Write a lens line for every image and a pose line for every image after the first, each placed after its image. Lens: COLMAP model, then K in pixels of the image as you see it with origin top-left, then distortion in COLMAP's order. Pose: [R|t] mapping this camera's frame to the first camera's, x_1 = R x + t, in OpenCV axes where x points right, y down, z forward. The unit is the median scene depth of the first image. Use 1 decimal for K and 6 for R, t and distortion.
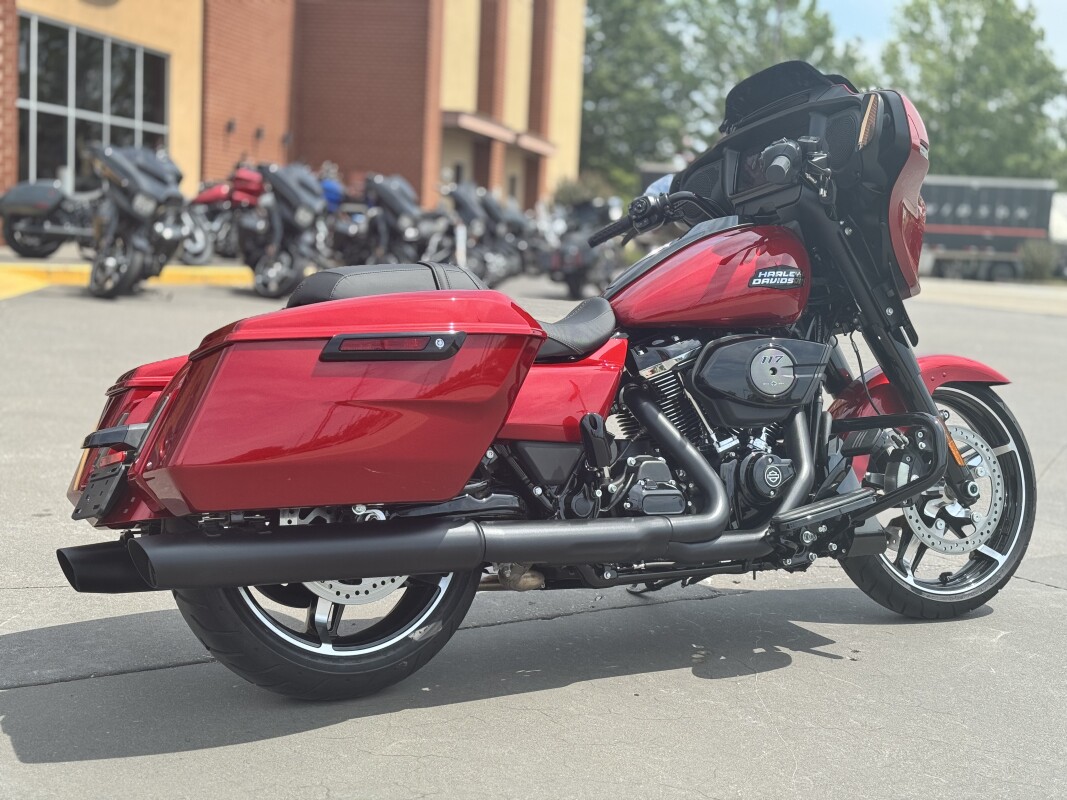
lens RADIAL K [[1497.7, 0, 530.7], [0, 1497.7, 420.9], [0, 0, 1]] dist [0.224273, -0.574768]
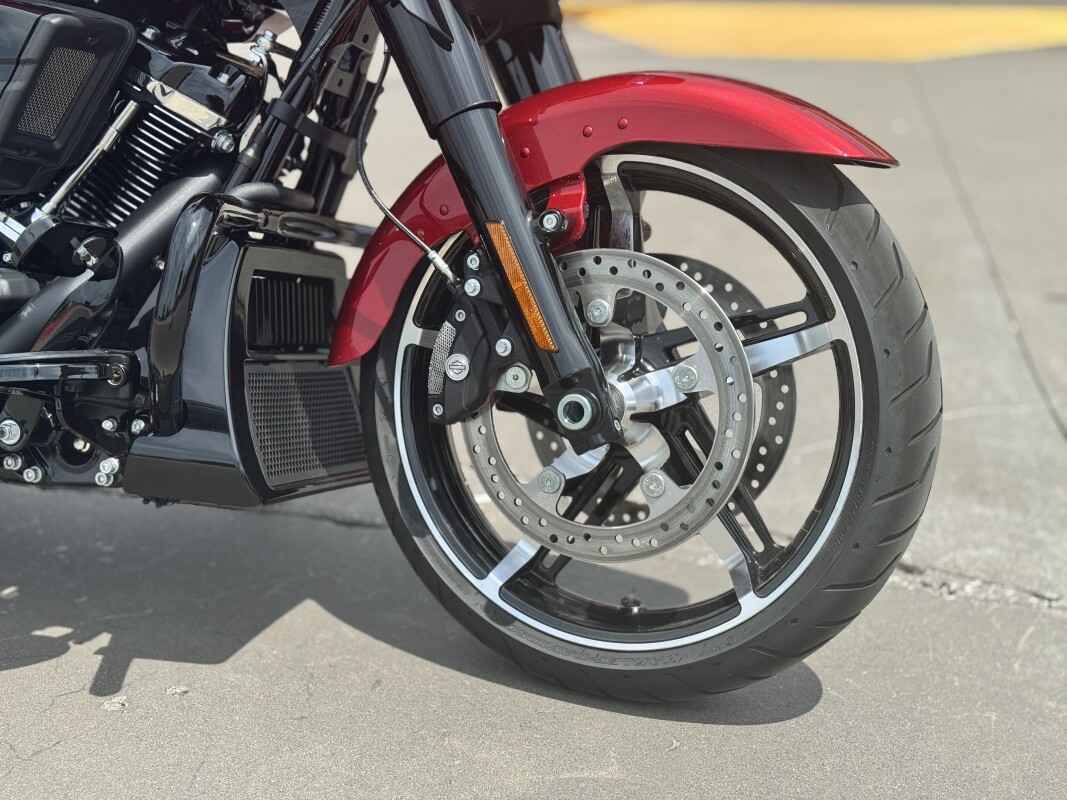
lens RADIAL K [[1497.7, 0, 530.7], [0, 1497.7, 420.9], [0, 0, 1]] dist [0.224273, -0.574768]
pose [[0.640464, 0.189484, -0.744246, 0.596173], [-0.081285, 0.980367, 0.179650, -0.024269], [0.763675, -0.054563, 0.643291, 0.750156]]
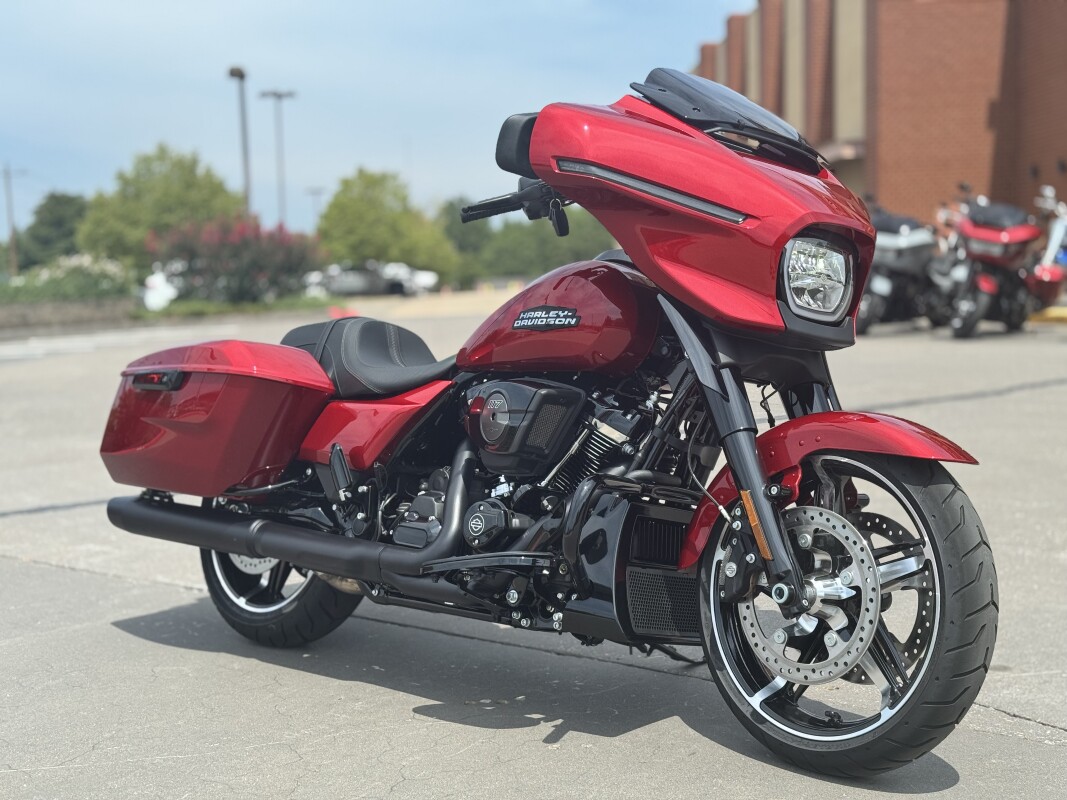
lens RADIAL K [[1497.7, 0, 530.7], [0, 1497.7, 420.9], [0, 0, 1]] dist [0.224273, -0.574768]
pose [[0.257742, 0.034848, -0.965585, 0.989470], [-0.073787, 0.997141, 0.016291, -0.042794], [0.963392, 0.067049, 0.259576, 0.702054]]
